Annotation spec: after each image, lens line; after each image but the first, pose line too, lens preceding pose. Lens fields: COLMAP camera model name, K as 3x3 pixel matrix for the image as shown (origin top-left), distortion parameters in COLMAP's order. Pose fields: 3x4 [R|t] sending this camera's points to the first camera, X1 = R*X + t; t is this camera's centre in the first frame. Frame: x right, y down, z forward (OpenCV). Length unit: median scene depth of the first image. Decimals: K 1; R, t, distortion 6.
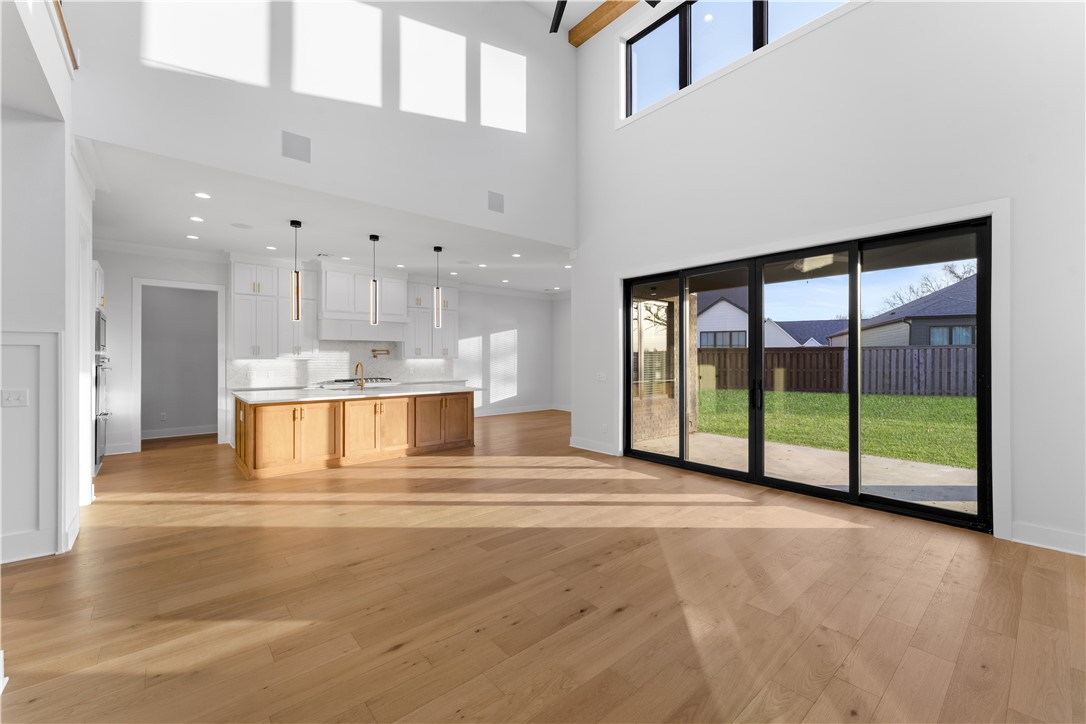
lens RADIAL K [[448.7, 0, 543.0], [0, 448.7, 362.0], [0, 0, 1]] dist [0.000016, -0.000058]
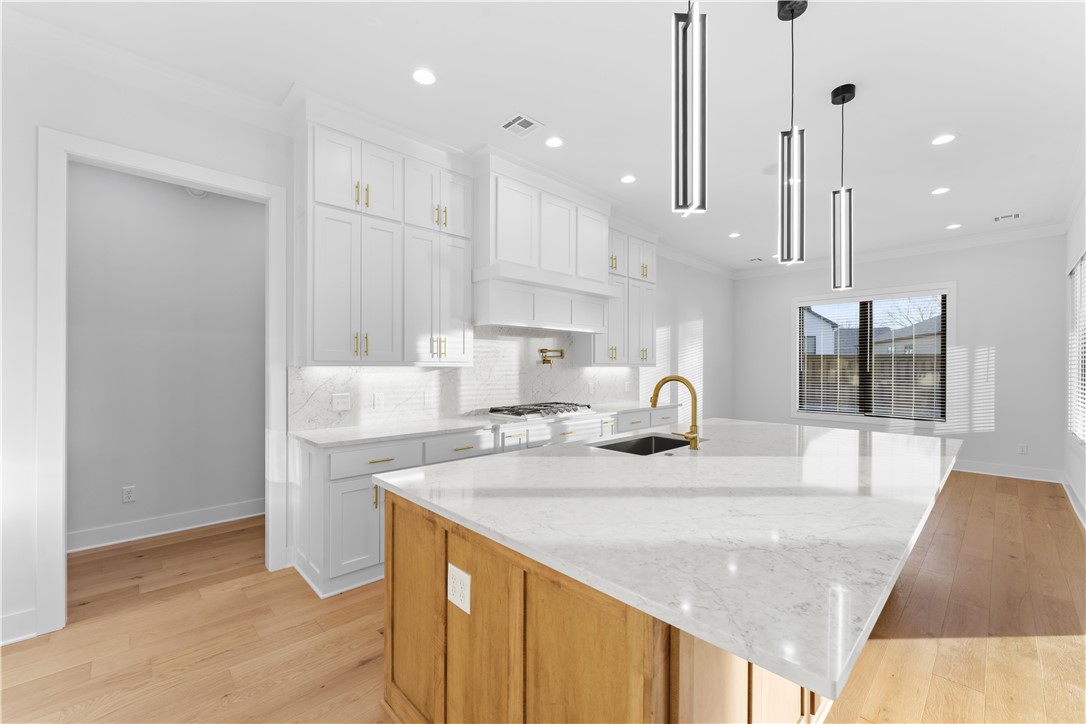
lens RADIAL K [[447.7, 0, 546.8], [0, 447.7, 366.7], [0, 0, 1]] dist [0.001378, 0.000110]
pose [[0.997555, 0.004338, 0.069747, -0.562728], [-0.003682, 0.999948, -0.009531, -0.001775], [-0.069785, 0.009251, 0.997519, 0.647188]]
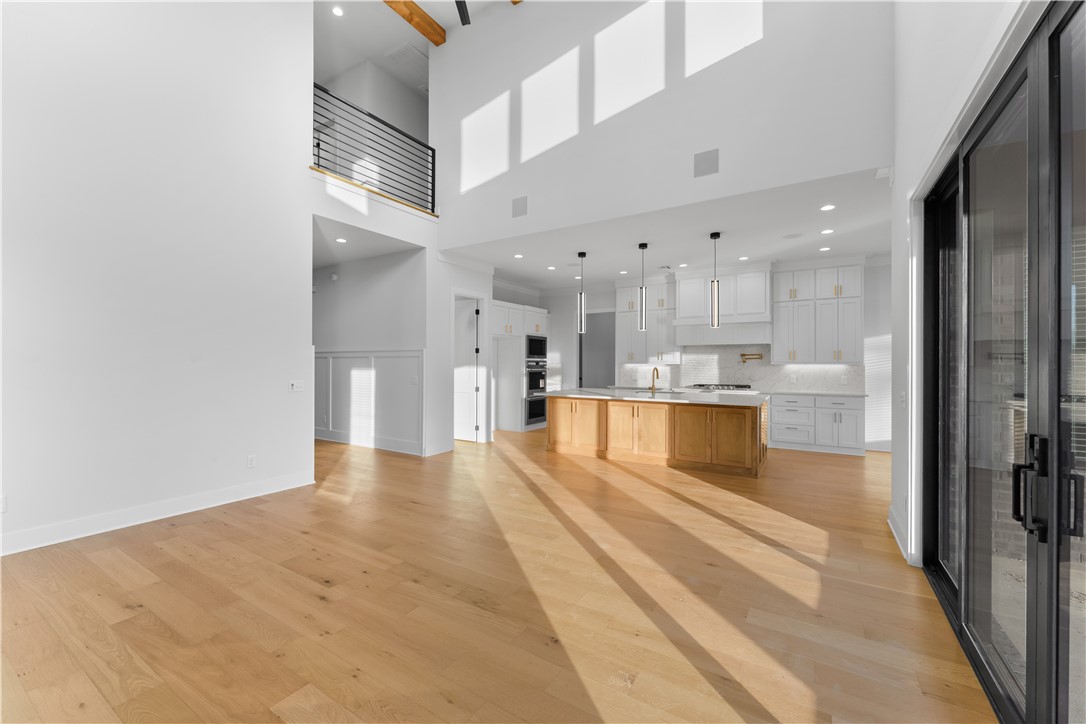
lens RADIAL K [[440.4, 0, 529.3], [0, 440.4, 367.4], [0, 0, 1]] dist [0.001869, 0.000137]
pose [[0.273538, 0.012898, -0.961775, 0.508854], [-0.011477, 0.999883, 0.010145, -0.005717], [0.961793, 0.008264, 0.273654, 0.458589]]
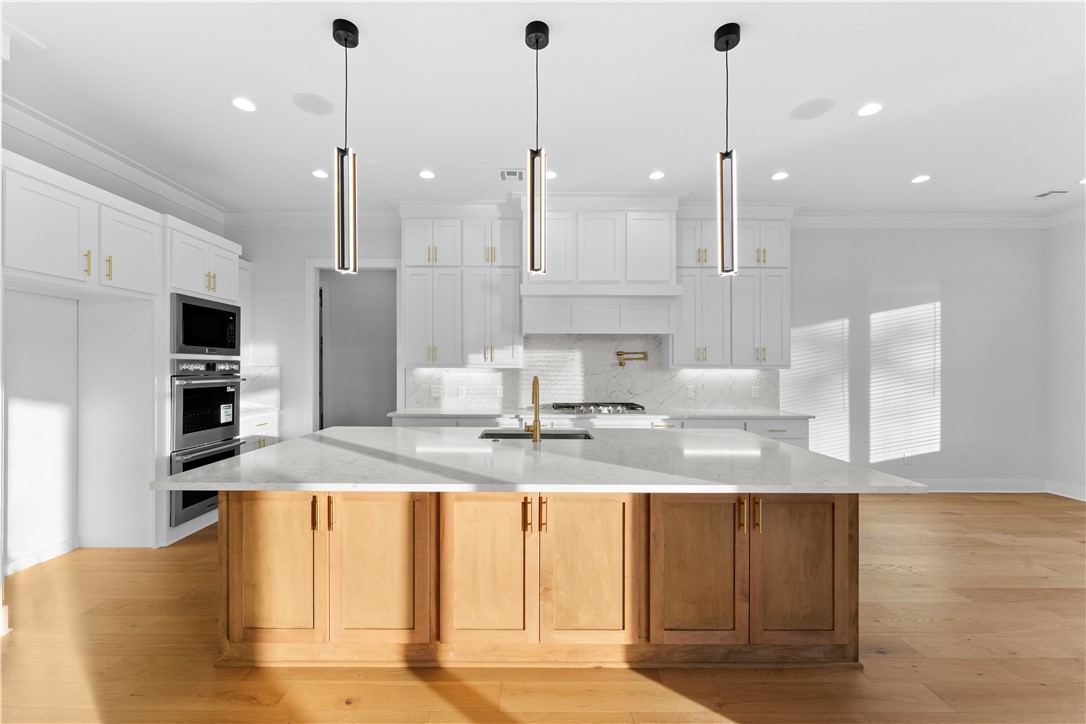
lens RADIAL K [[440.4, 0, 529.3], [0, 440.4, 367.4], [0, 0, 1]] dist [0.001869, 0.000137]
pose [[0.759593, 0.007157, -0.650359, -0.144152], [-0.011550, 0.999930, -0.002485, -0.006862], [0.650296, 0.009399, 0.759623, 0.700445]]
